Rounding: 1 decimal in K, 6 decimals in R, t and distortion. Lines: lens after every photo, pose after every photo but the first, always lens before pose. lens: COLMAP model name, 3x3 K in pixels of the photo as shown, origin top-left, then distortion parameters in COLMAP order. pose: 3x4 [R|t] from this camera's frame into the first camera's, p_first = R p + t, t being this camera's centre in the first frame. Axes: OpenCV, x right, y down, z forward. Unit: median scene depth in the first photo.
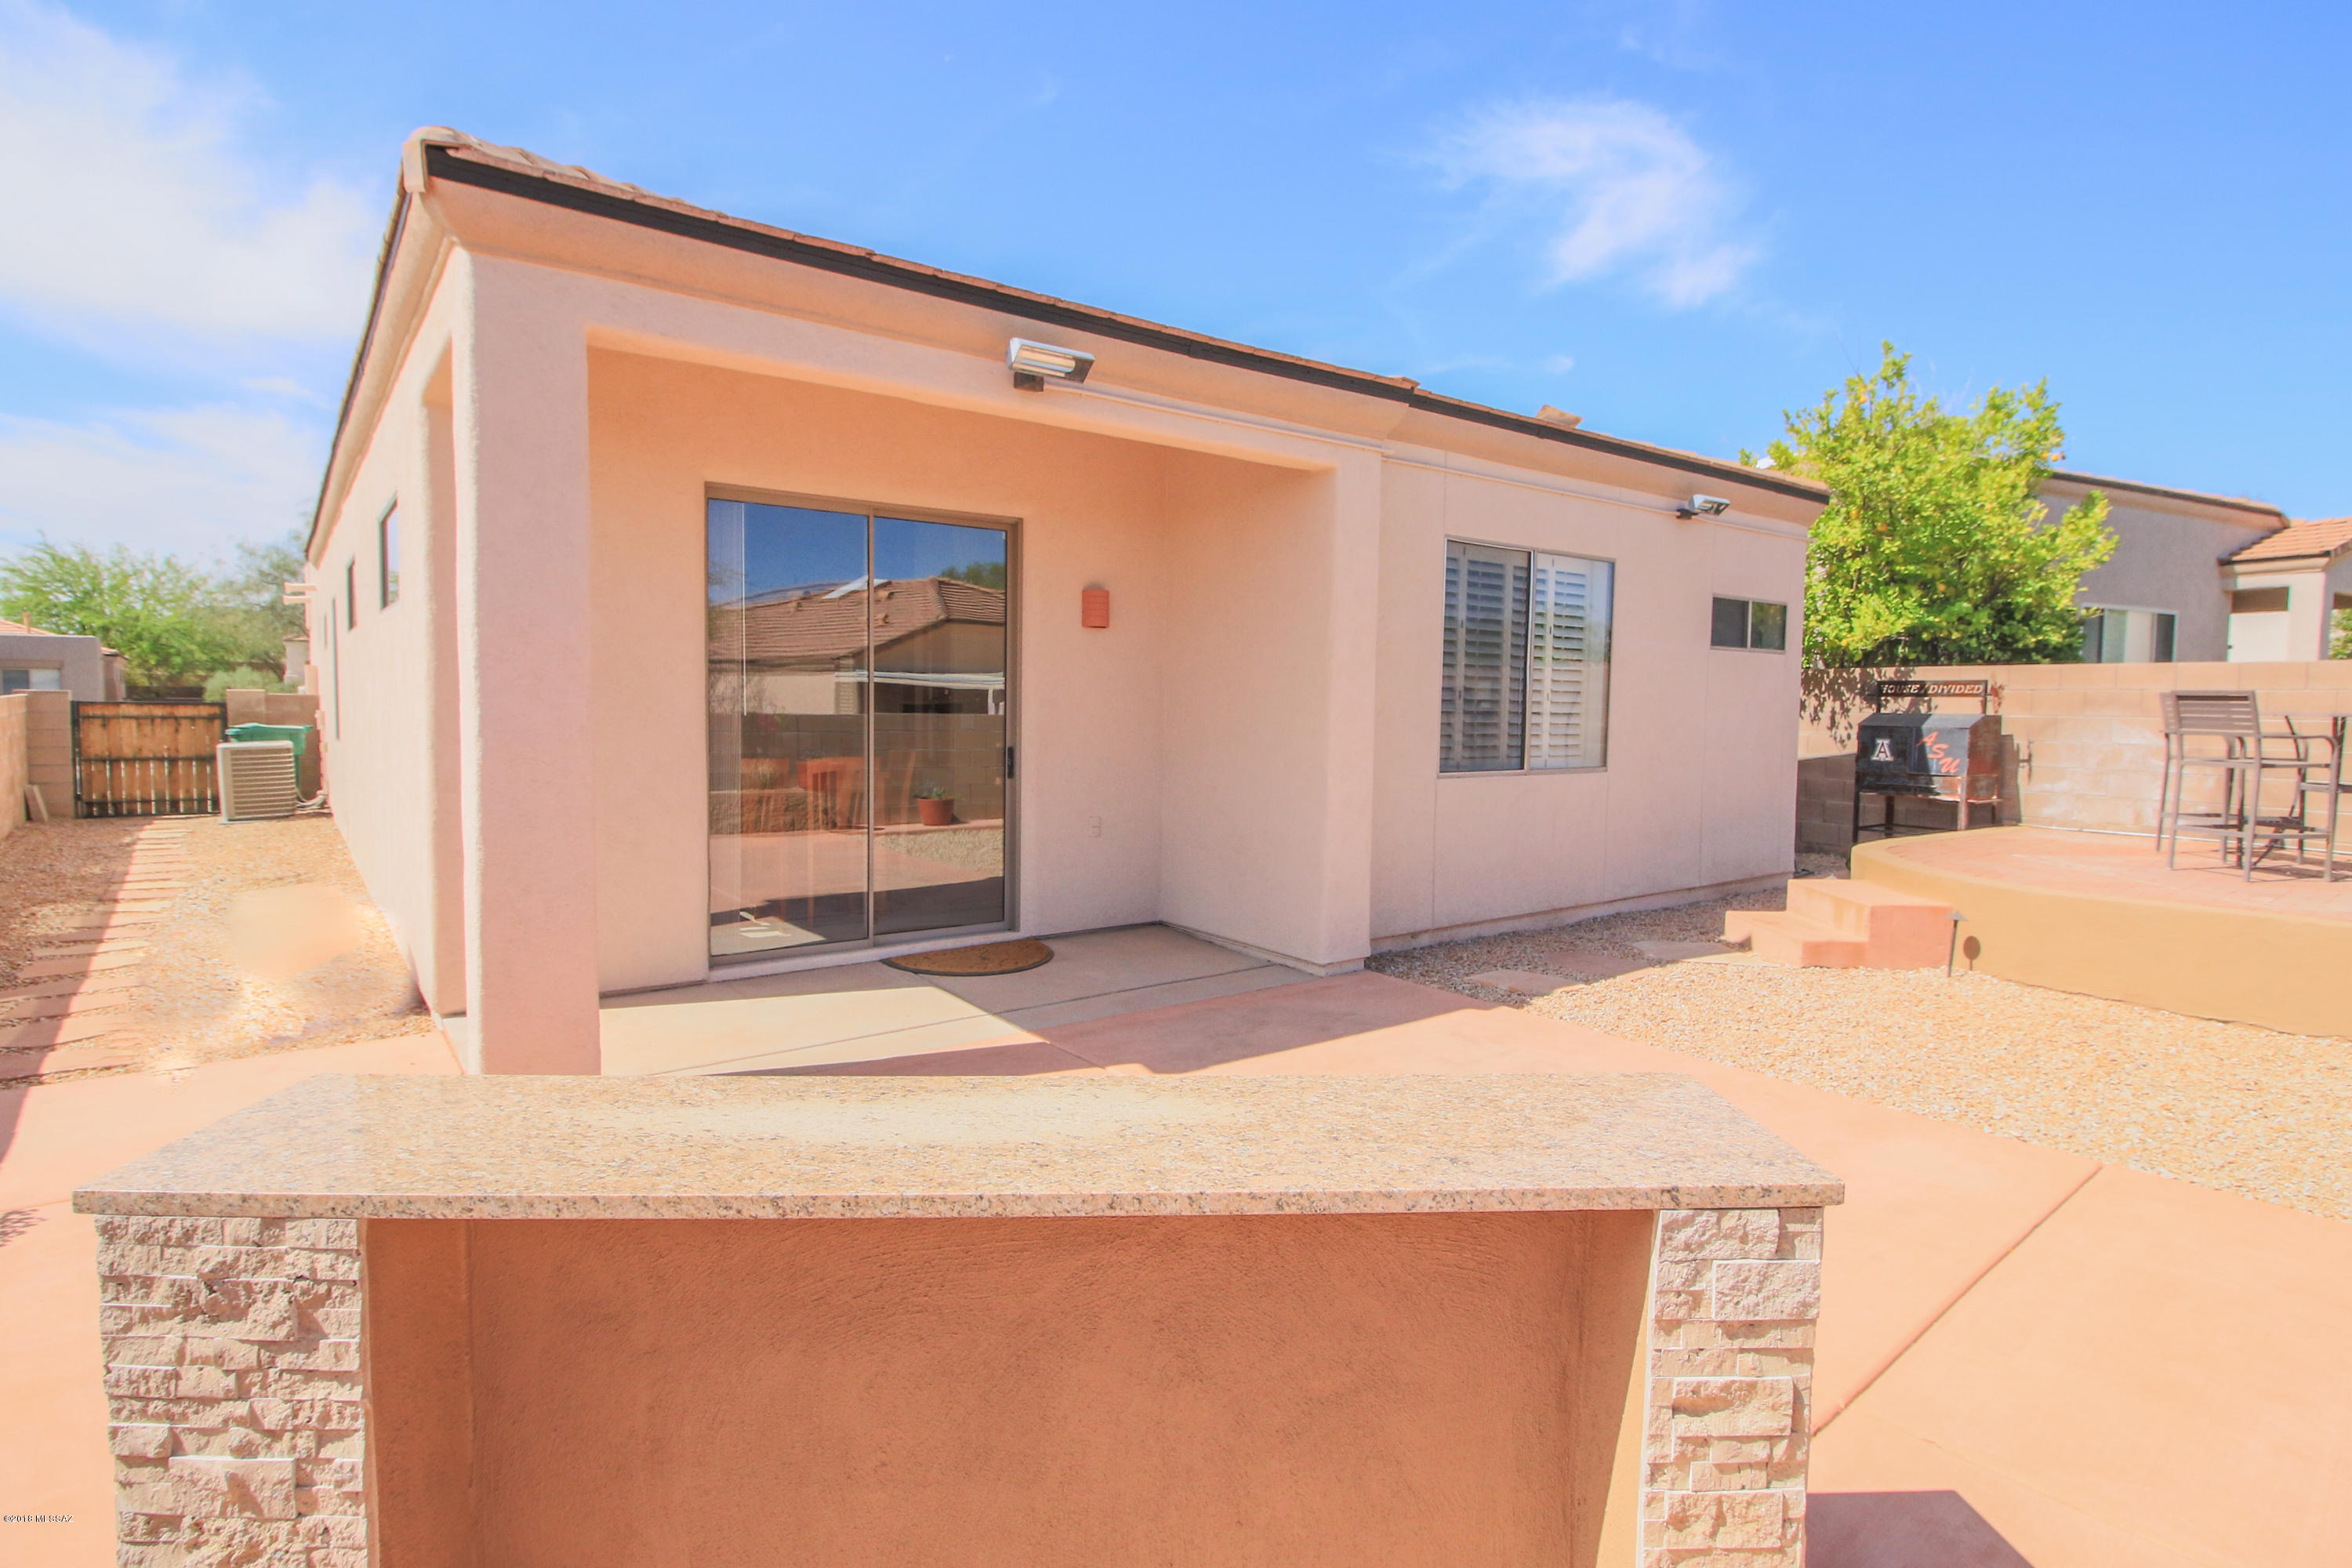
lens RADIAL K [[1199.7, 0, 1196.8], [0, 1199.7, 777.5], [0, 0, 1]] dist [0.000951, -0.015184]
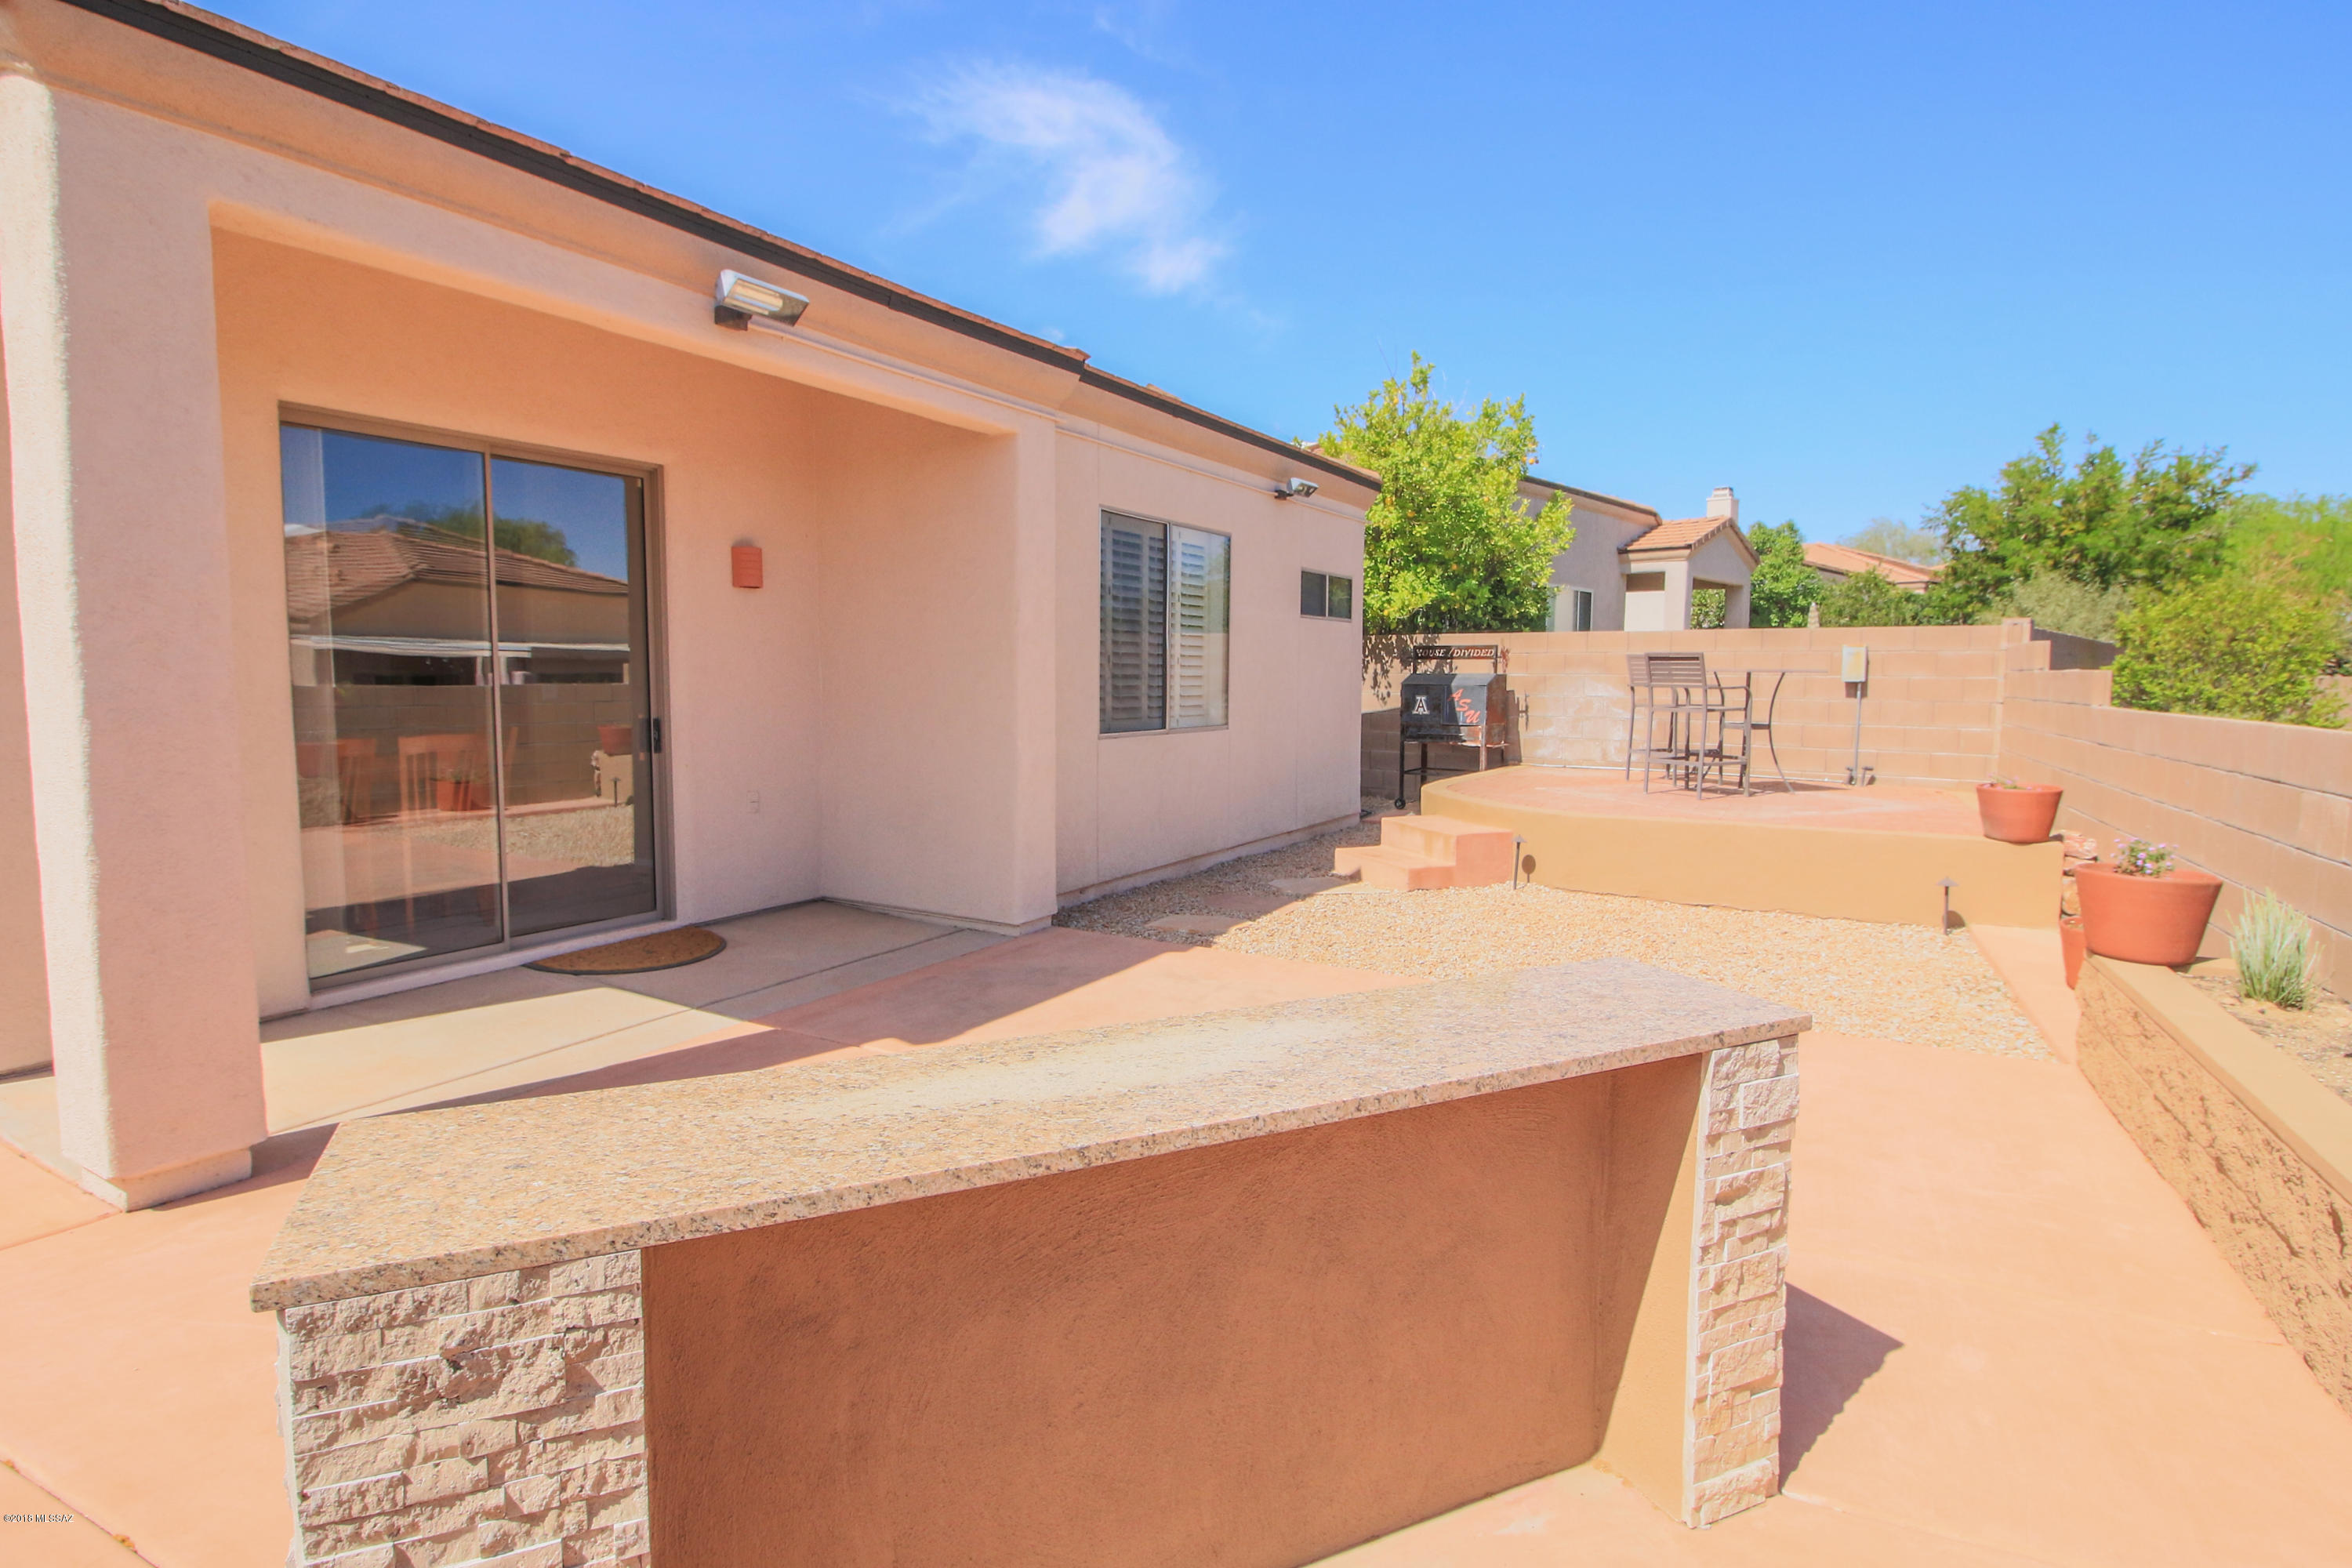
lens RADIAL K [[1199.7, 0, 1192.9], [0, 1199.7, 780.2], [0, 0, 1]] dist [0.000951, -0.015184]
pose [[0.921124, -0.043111, 0.386874, -0.148172], [0.031273, 0.998832, 0.036844, 0.000560], [-0.388011, -0.021839, 0.921396, 0.006601]]
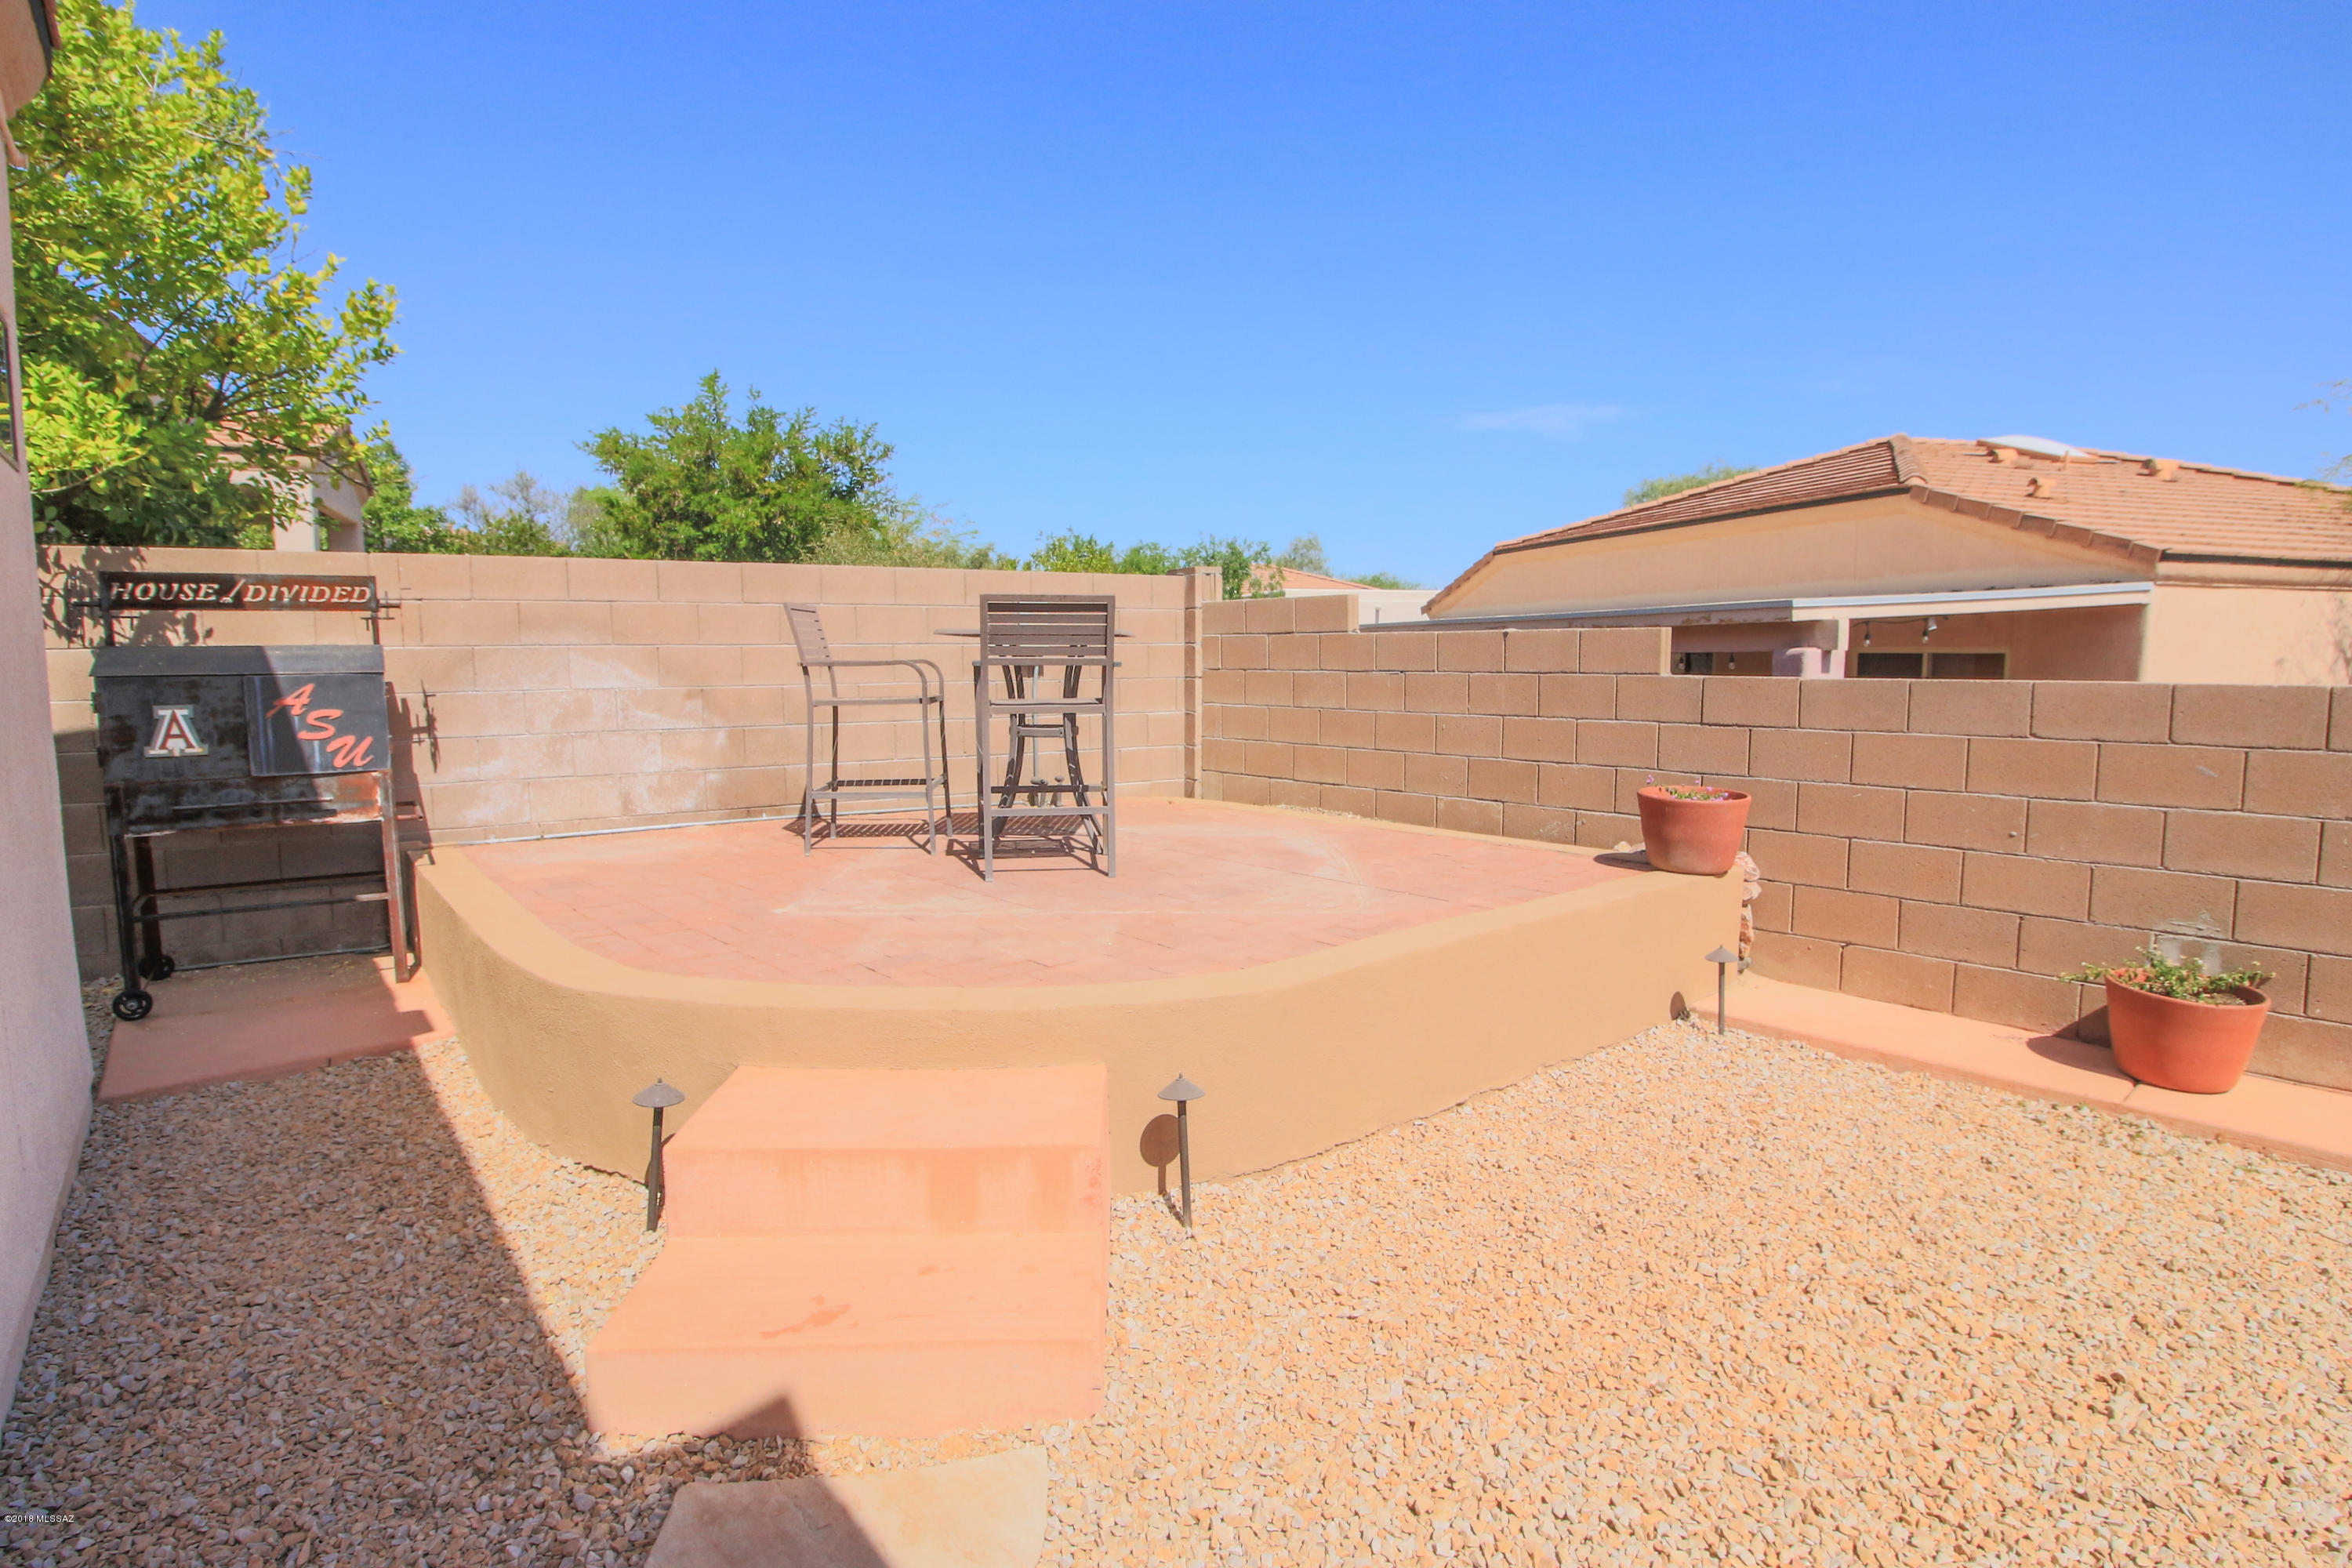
lens RADIAL K [[1199.7, 0, 1194.9], [0, 1199.7, 777.1], [0, 0, 1]] dist [0.000951, -0.015184]
pose [[-0.021762, -0.118526, 0.992712, 0.220787], [0.069074, 0.990397, 0.119764, -0.053480], [-0.997374, 0.071177, -0.013366, 1.049507]]
